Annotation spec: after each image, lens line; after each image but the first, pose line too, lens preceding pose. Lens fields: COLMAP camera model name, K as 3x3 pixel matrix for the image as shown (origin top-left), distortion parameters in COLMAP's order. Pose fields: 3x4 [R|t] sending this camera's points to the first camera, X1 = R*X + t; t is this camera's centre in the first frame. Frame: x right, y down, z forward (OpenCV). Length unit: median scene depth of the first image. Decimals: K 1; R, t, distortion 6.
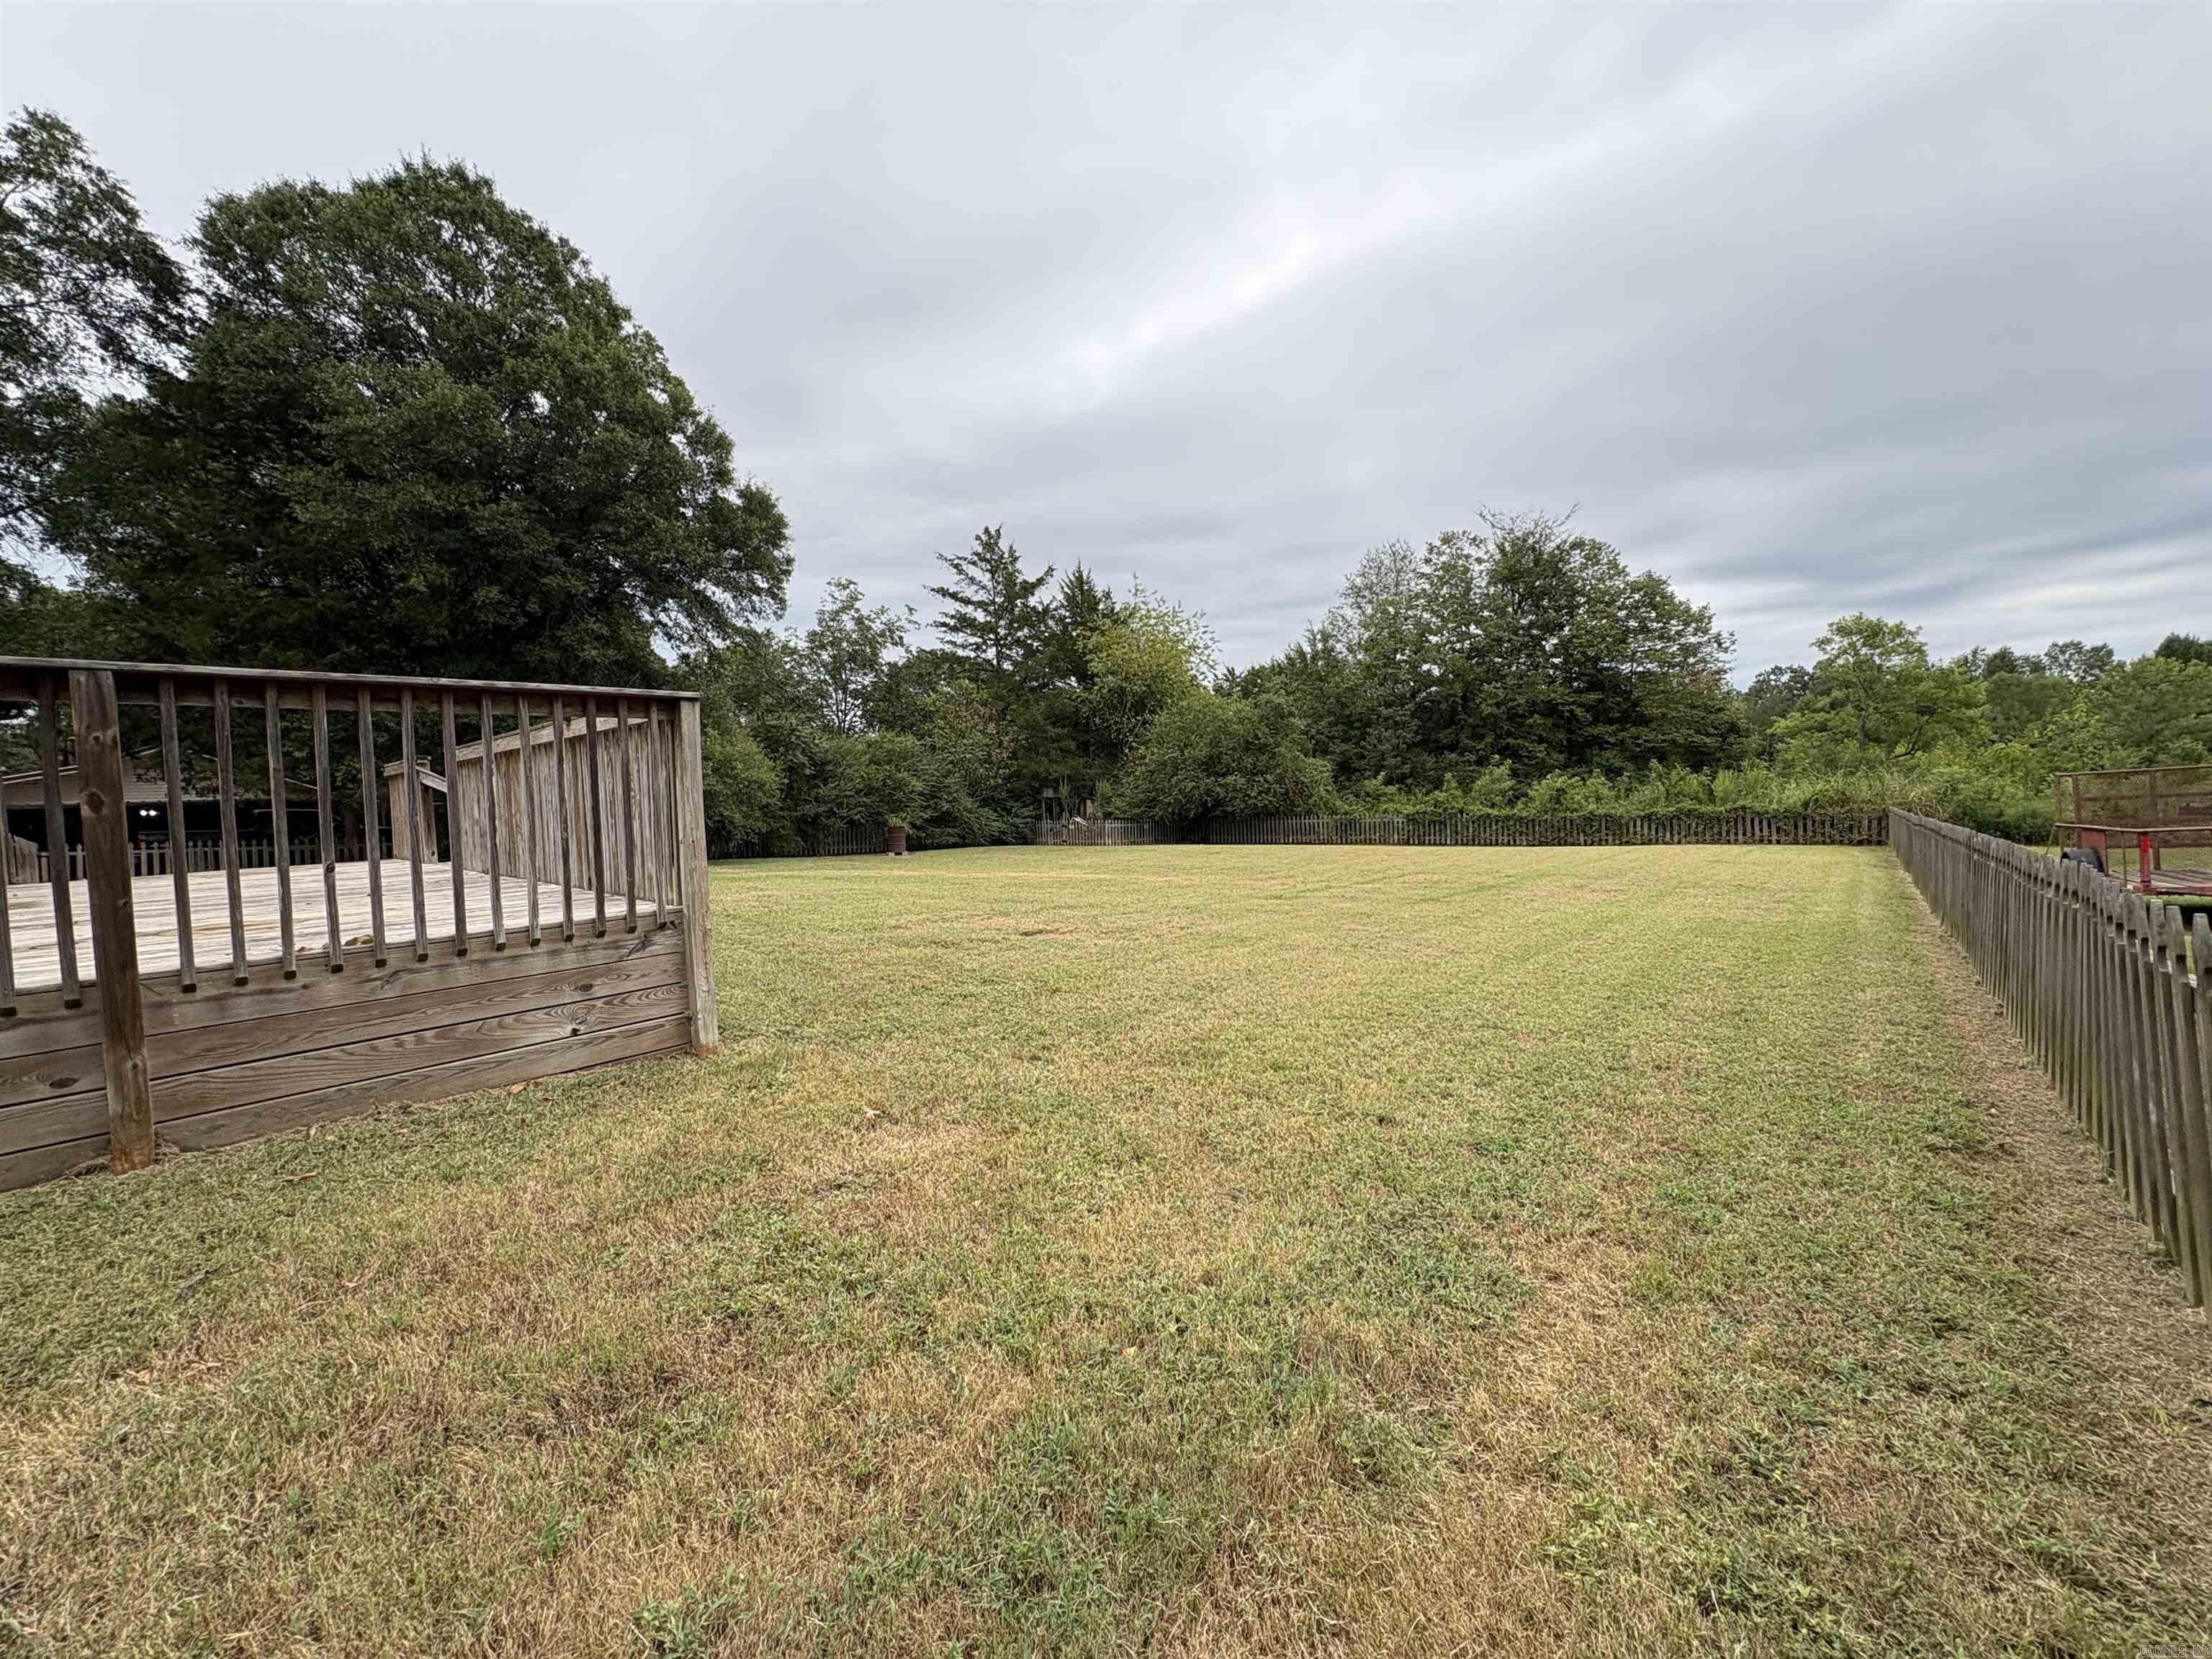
lens RADIAL K [[874.1, 0, 1106.2], [0, 874.1, 830.9], [0, 0, 1]] dist [-0.000949, 0.000119]
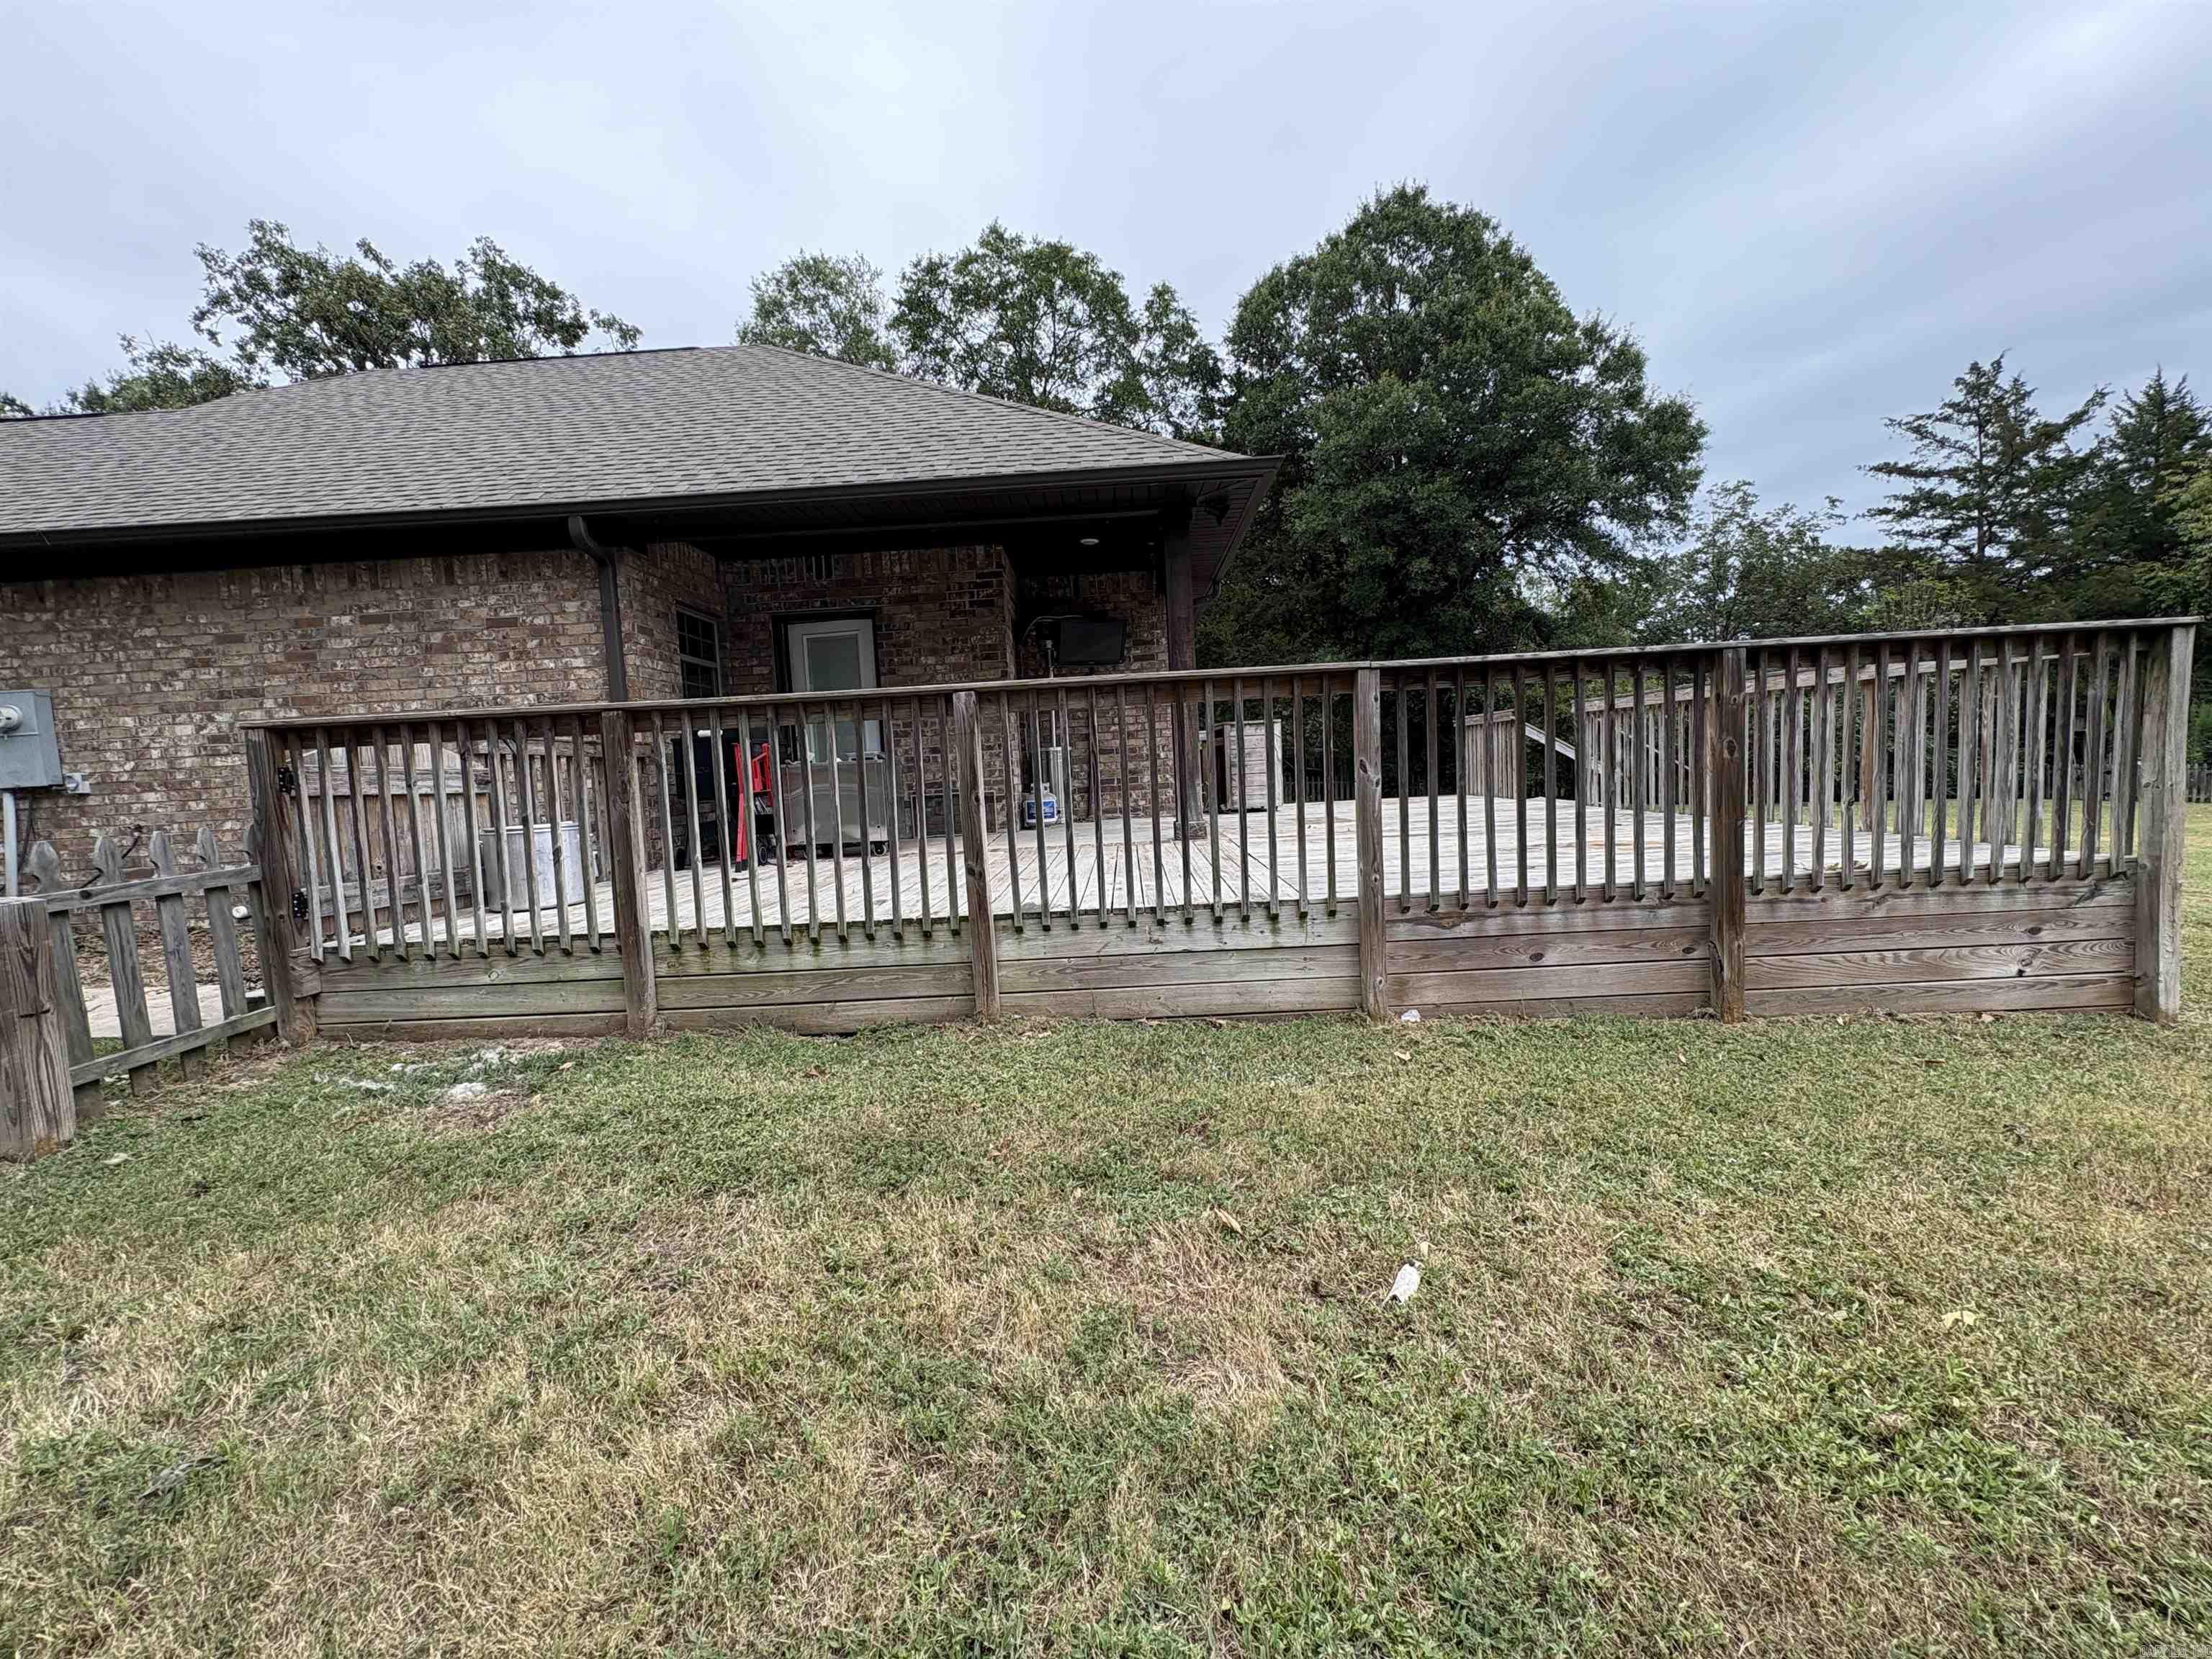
lens RADIAL K [[874.1, 0, 1106.2], [0, 874.1, 830.9], [0, 0, 1]] dist [-0.000949, 0.000119]
pose [[0.668872, 0.058163, -0.741098, -0.093285], [-0.010472, 0.997573, 0.068841, 0.001533], [0.743303, -0.038285, 0.667858, -0.071582]]
